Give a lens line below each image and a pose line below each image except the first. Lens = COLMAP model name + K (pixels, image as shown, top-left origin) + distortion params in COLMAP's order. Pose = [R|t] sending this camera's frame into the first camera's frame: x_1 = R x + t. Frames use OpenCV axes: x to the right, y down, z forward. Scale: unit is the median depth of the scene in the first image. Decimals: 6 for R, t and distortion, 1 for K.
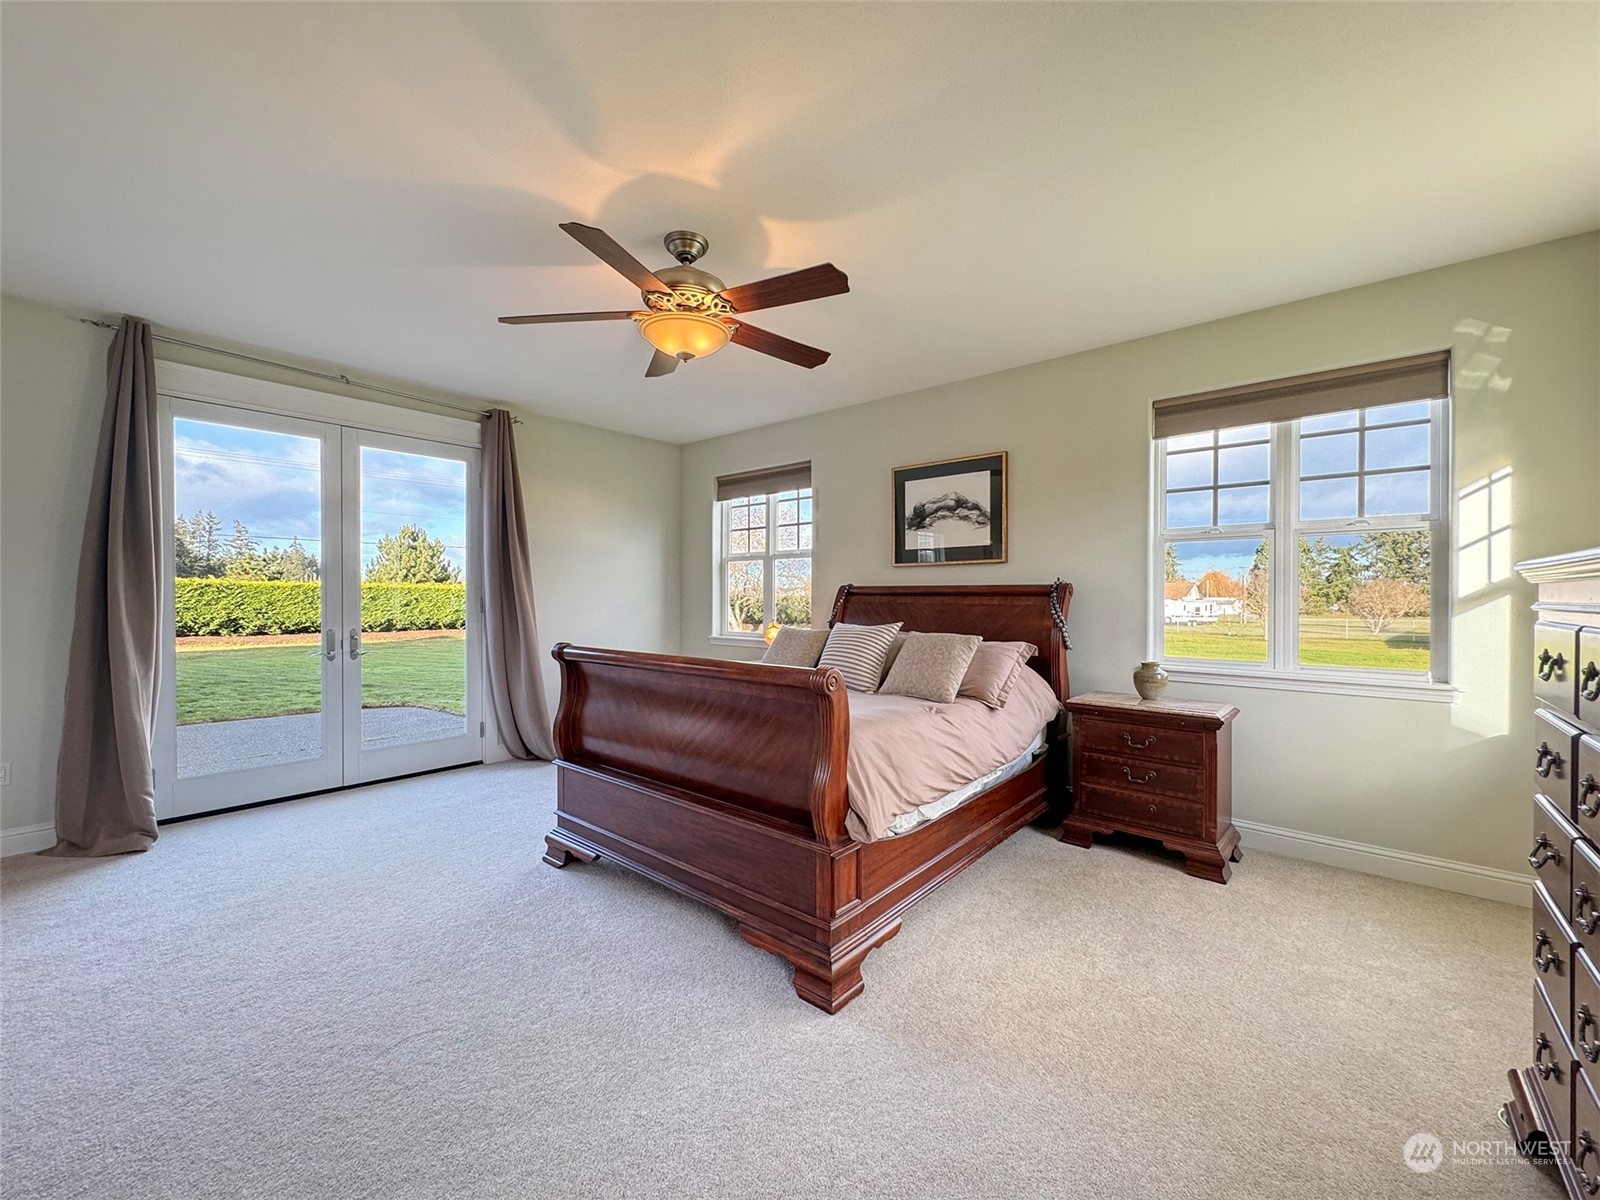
lens RADIAL K [[641.8, 0, 803.5], [0, 641.8, 599.6], [0, 0, 1]] dist [-0.000018, 0.000090]
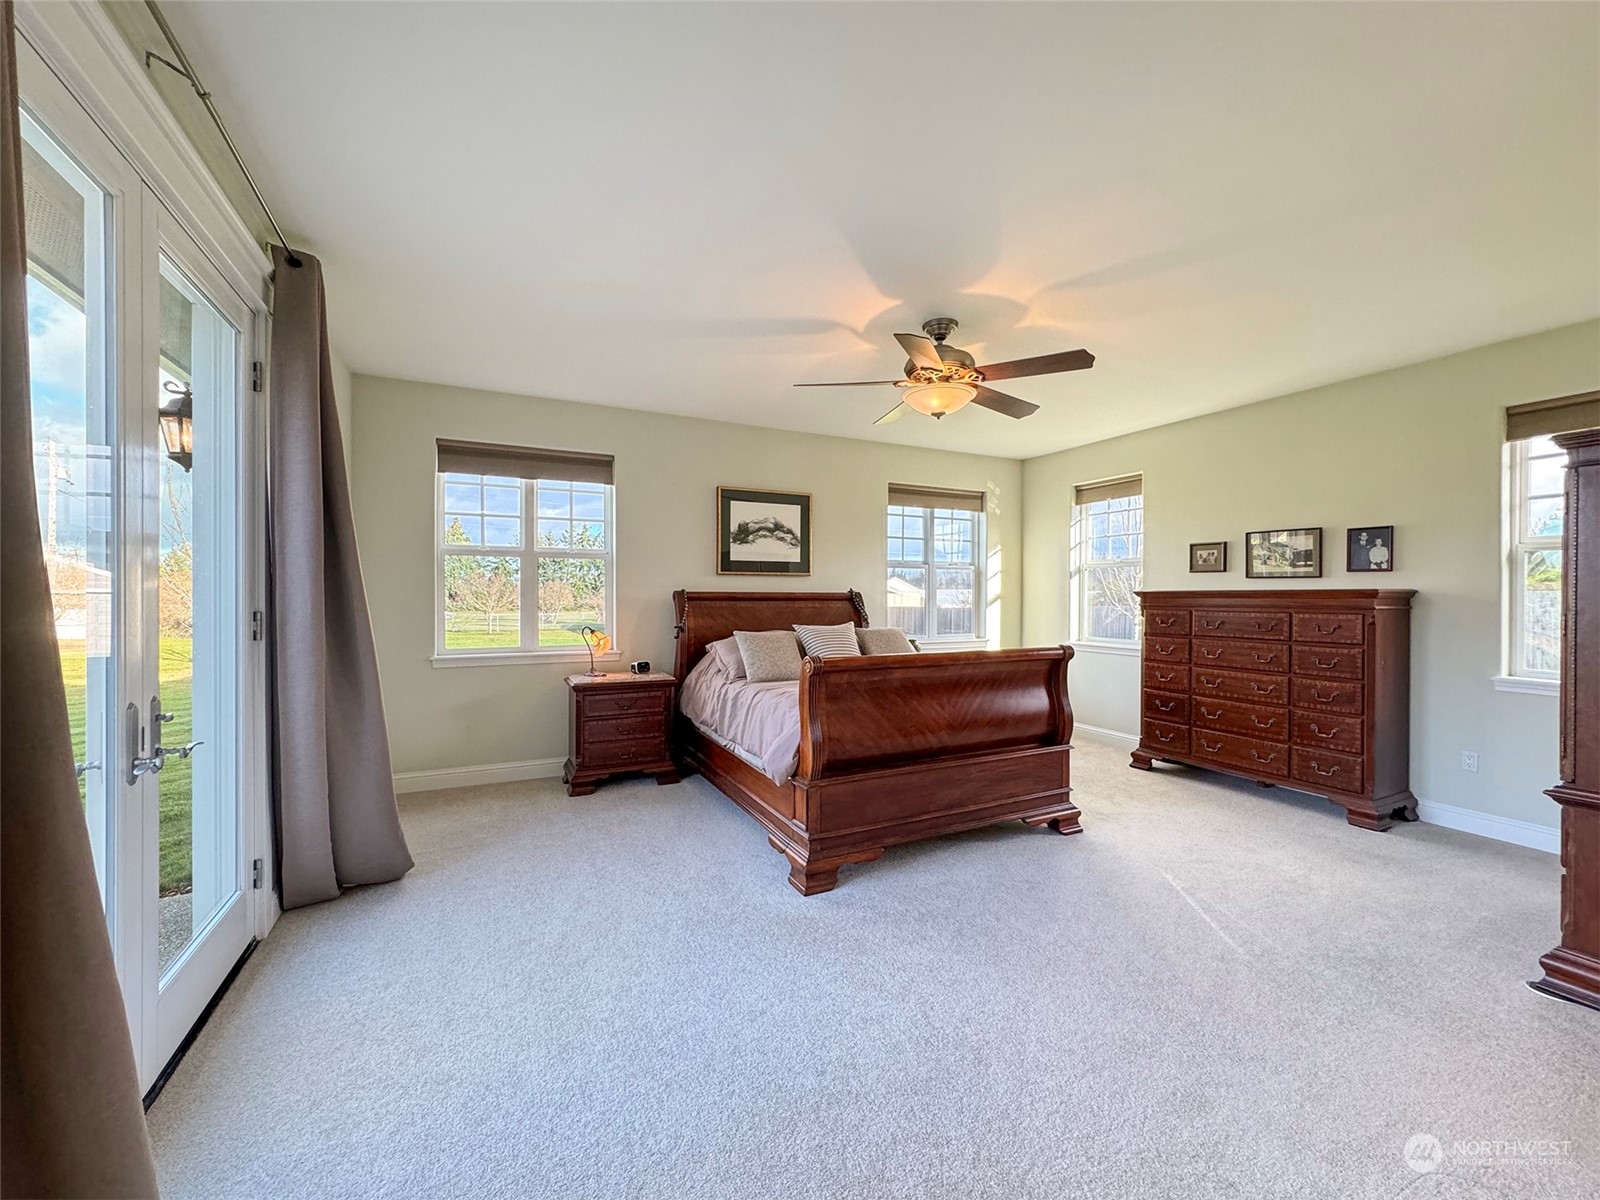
lens RADIAL K [[641.8, 0, 803.5], [0, 641.8, 599.6], [0, 0, 1]] dist [-0.000018, 0.000090]
pose [[0.394523, -0.006232, 0.918865, -0.892870], [0.002804, 0.999981, 0.005578, -0.014760], [-0.918882, 0.000376, 0.394533, 0.459548]]
